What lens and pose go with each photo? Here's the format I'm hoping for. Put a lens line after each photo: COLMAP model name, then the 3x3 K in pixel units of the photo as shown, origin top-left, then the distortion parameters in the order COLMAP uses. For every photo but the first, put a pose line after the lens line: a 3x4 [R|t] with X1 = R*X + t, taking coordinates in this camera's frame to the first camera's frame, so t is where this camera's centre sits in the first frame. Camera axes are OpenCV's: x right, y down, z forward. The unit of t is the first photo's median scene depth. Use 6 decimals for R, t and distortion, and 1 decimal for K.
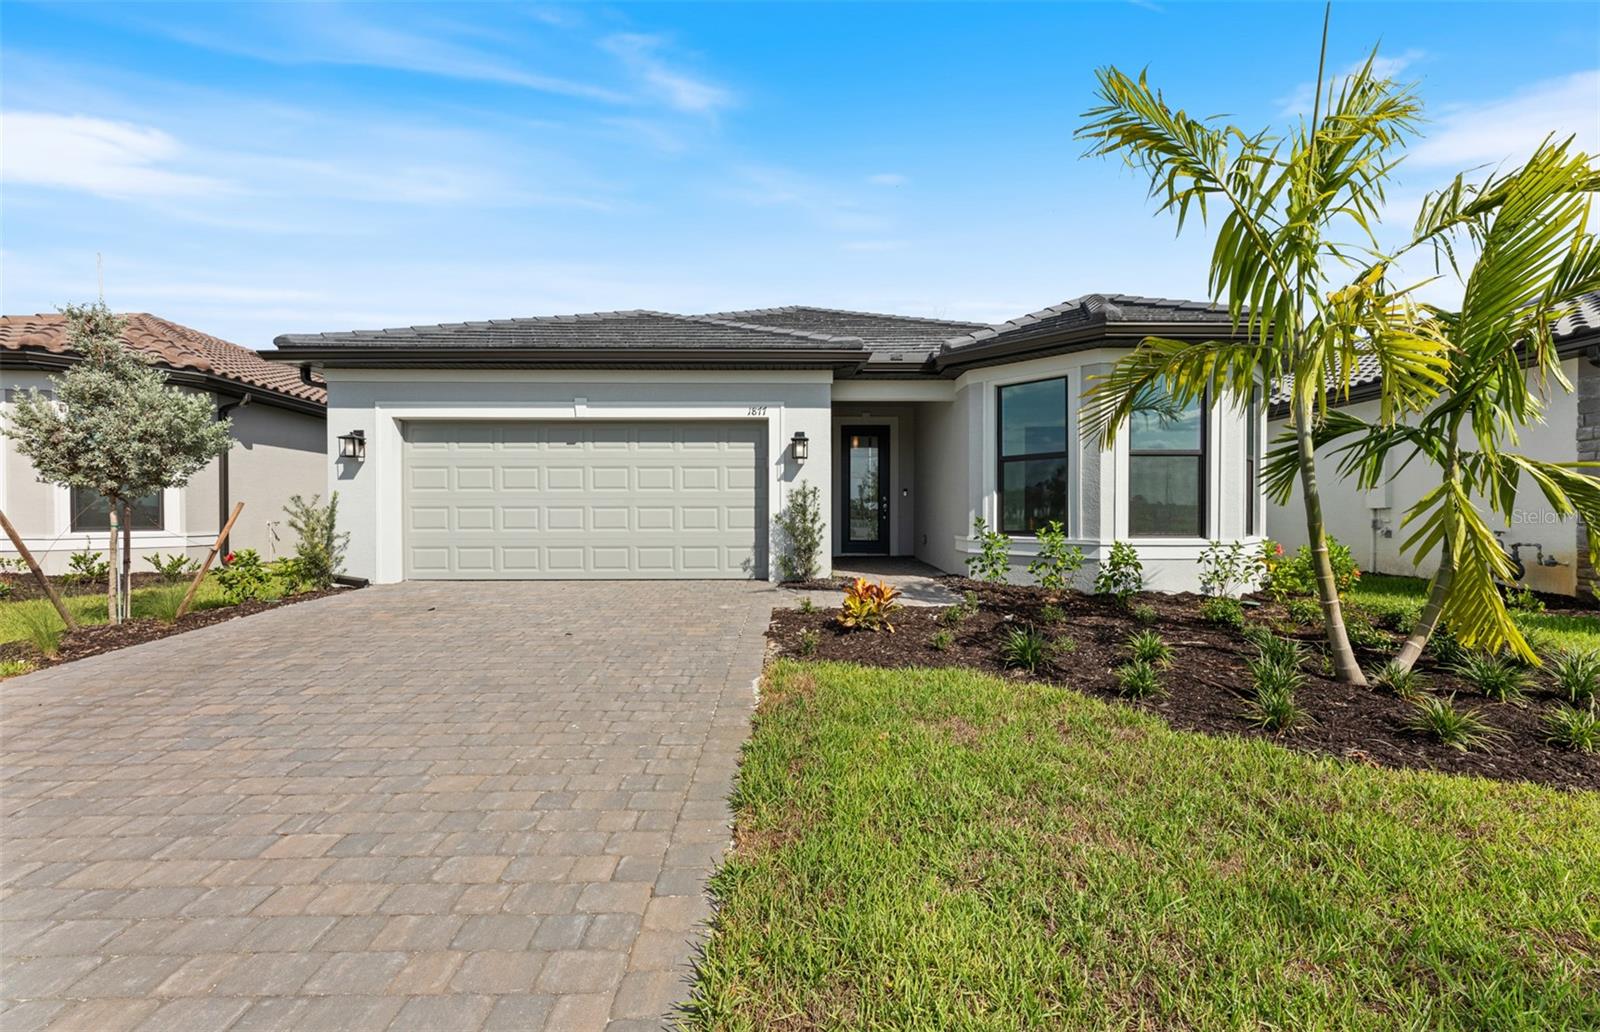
lens RADIAL K [[648.2, 0, 800.0], [0, 648.2, 486.8], [0, 0, 1]] dist [0.001304, 0.000128]
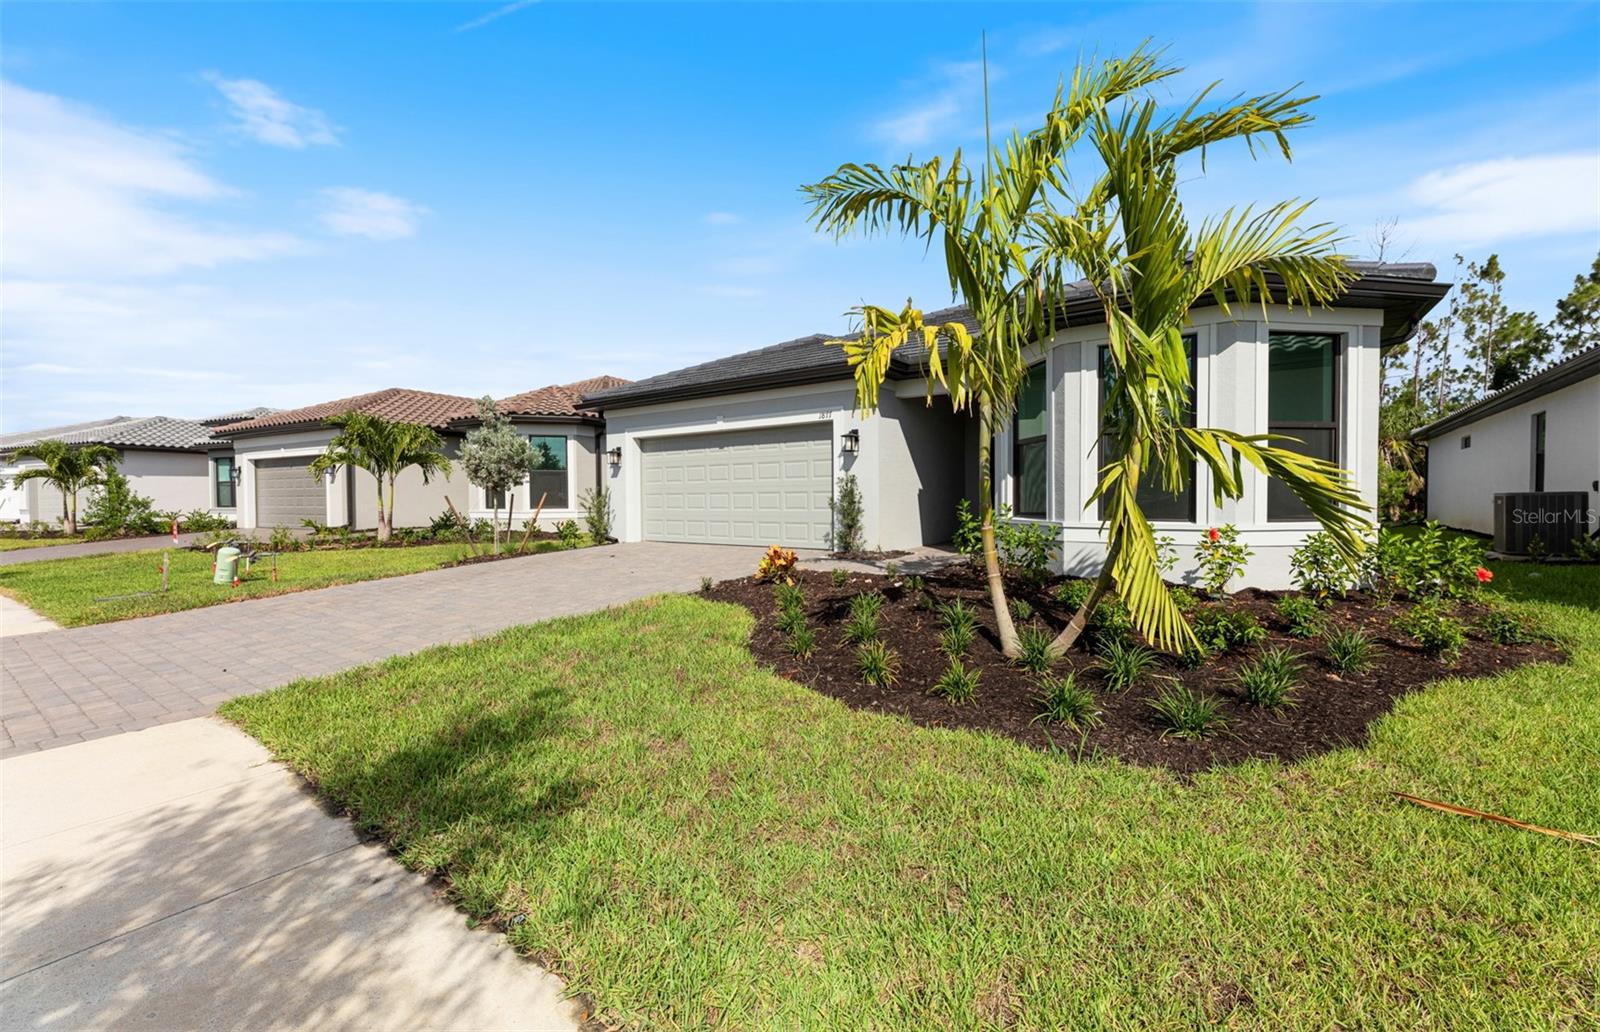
lens RADIAL K [[639.9, 0, 802.7], [0, 639.9, 503.7], [0, 0, 1]] dist [0.001665, 0.000202]
pose [[0.808865, 0.000827, -0.587994, 0.622102], [0.029202, 0.998708, 0.041577, 0.000509], [0.587269, -0.050801, 0.807796, -0.025888]]
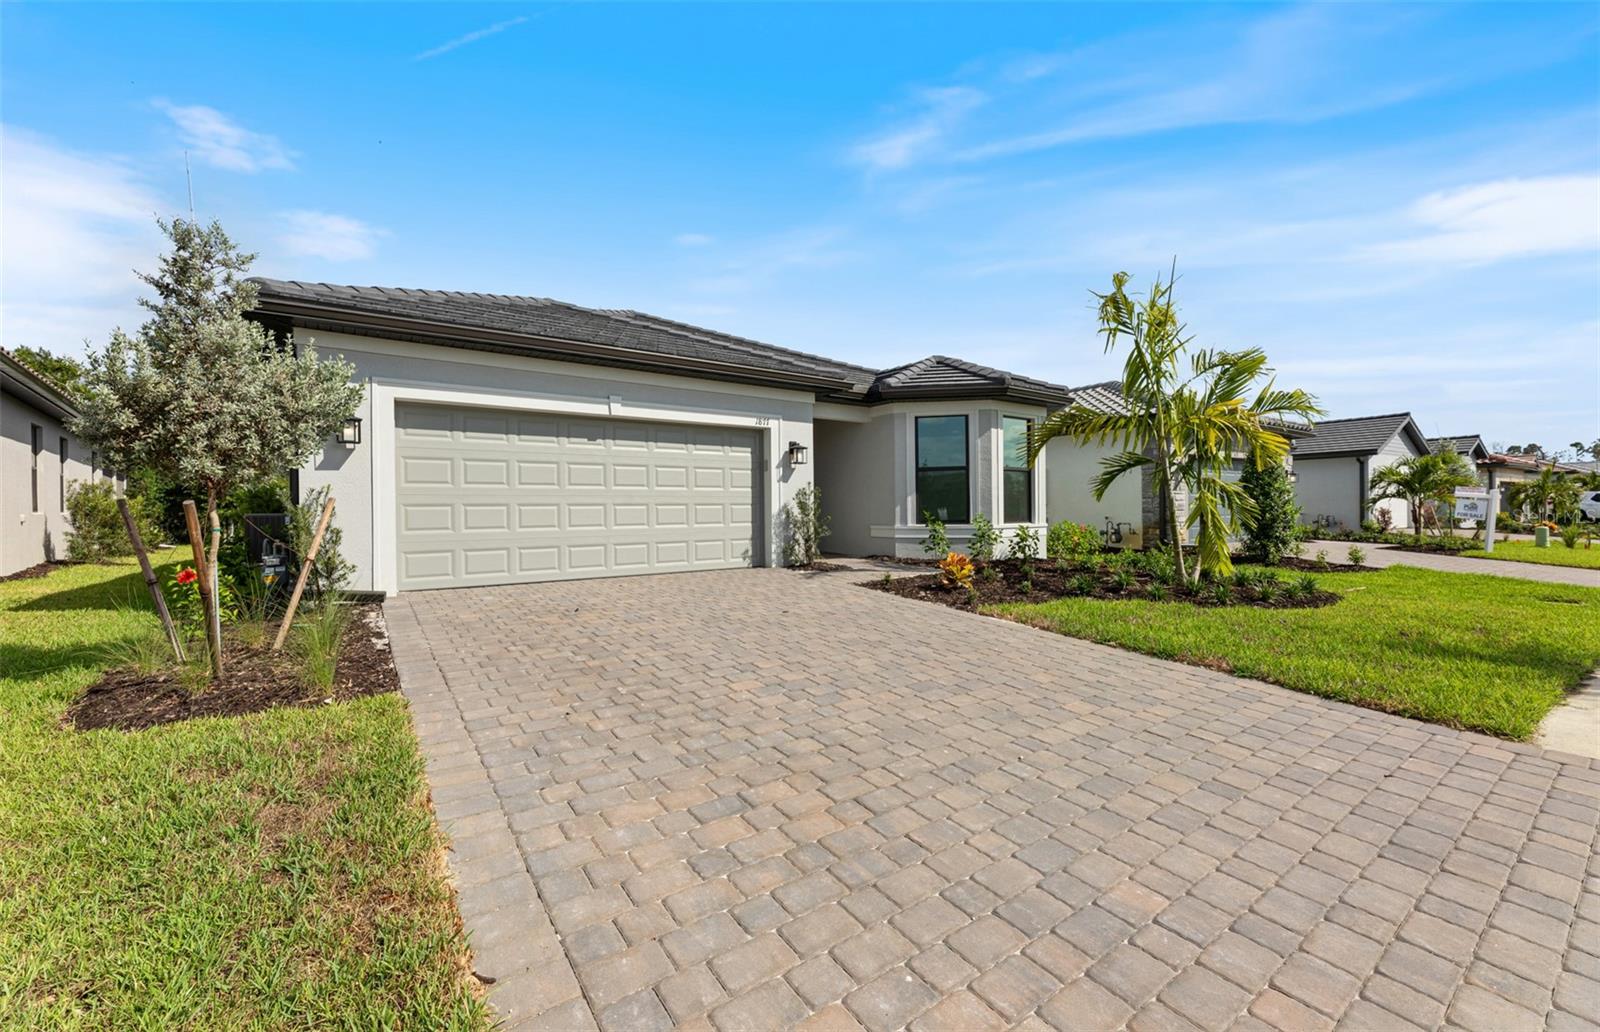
lens RADIAL K [[639.9, 0, 802.7], [0, 639.9, 503.7], [0, 0, 1]] dist [0.001665, 0.000202]
pose [[0.812685, -0.002030, 0.582699, -0.676239], [-0.017776, 0.999442, 0.028273, -0.003719], [-0.582432, -0.033335, 0.812196, 0.023506]]
